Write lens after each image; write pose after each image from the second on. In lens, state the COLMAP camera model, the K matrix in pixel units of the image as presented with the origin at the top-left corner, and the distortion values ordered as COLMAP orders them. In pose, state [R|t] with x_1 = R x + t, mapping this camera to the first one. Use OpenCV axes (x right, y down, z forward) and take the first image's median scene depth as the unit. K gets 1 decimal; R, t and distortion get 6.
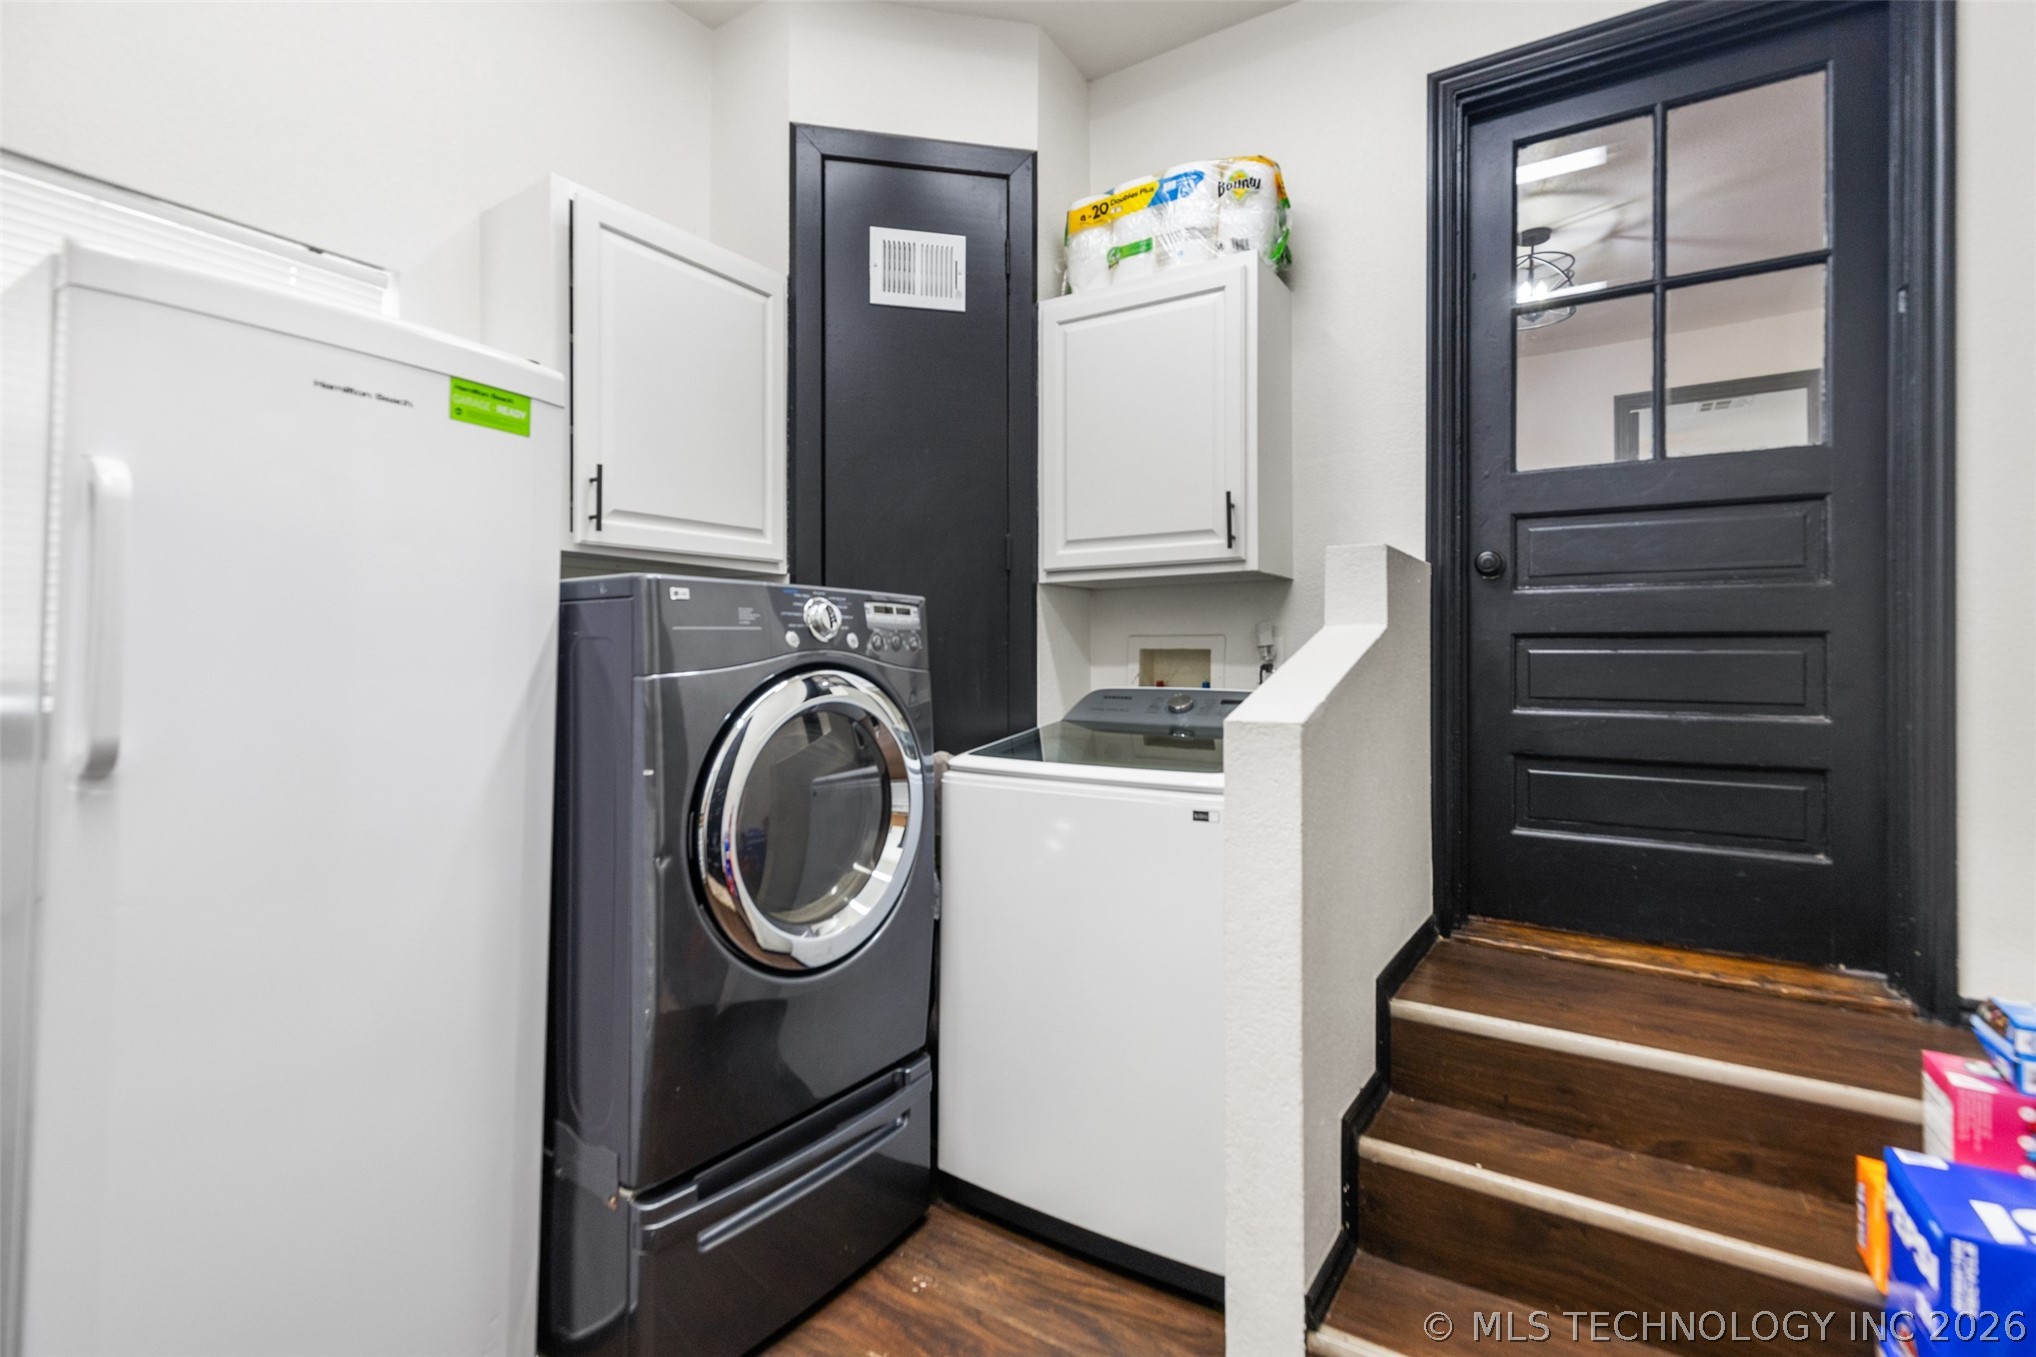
lens RADIAL K [[933.4, 0, 1022.0], [0, 933.4, 660.7], [0, 0, 1]] dist [0.000241, -0.000111]
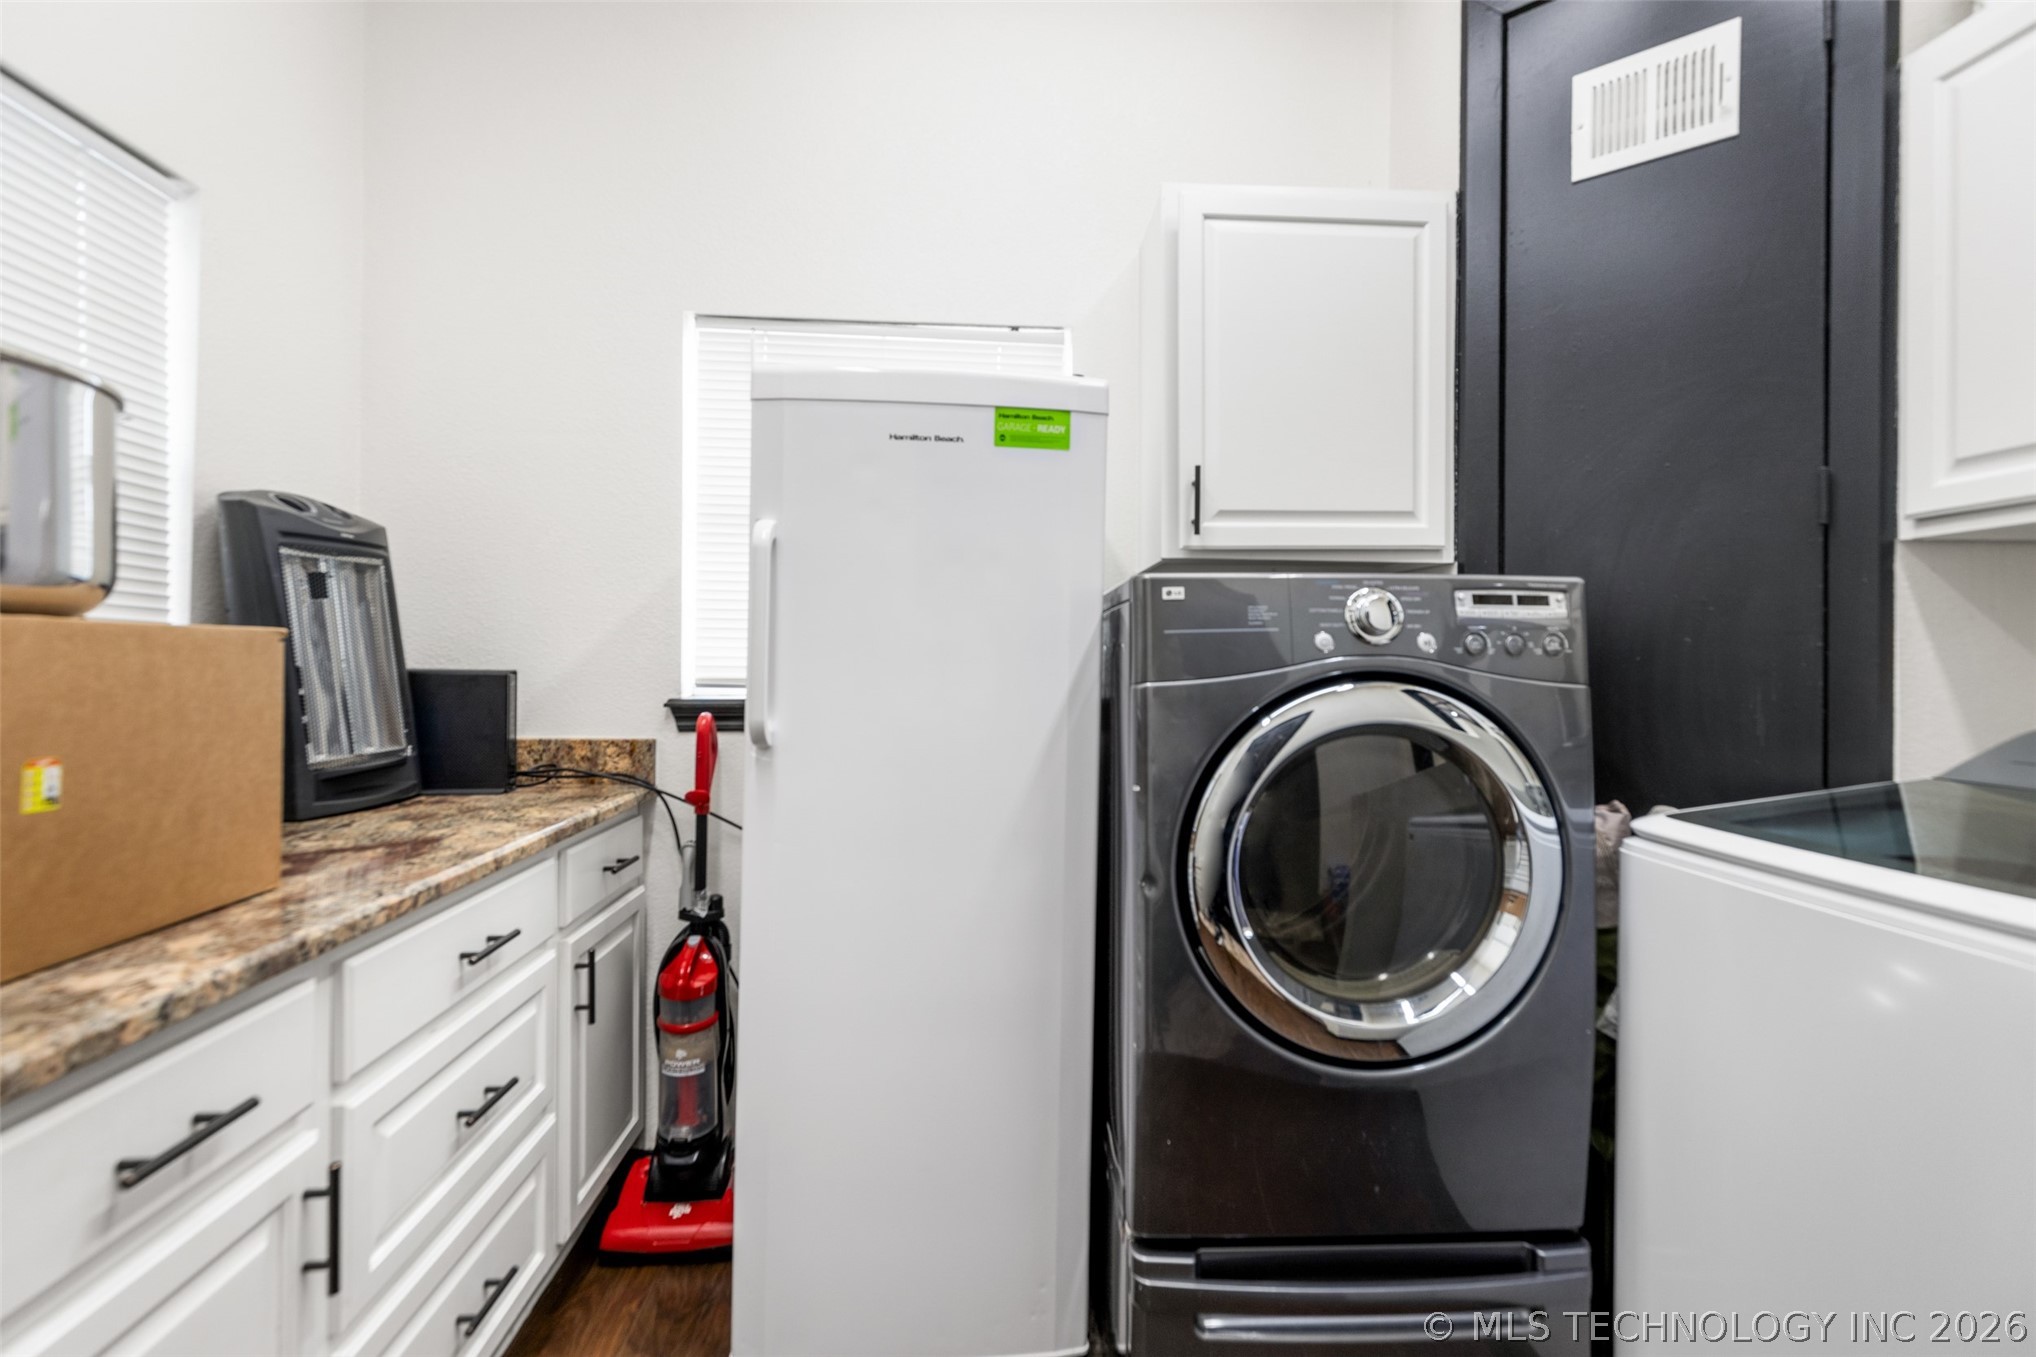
lens RADIAL K [[920.6, 0, 1002.5], [0, 920.6, 676.2], [0, 0, 1]] dist [0.002001, -0.000325]
pose [[0.603077, 0.010092, -0.797619, 0.187858], [-0.005381, 0.999949, 0.008584, 0.000790], [0.797665, -0.000885, 0.603100, 0.262468]]
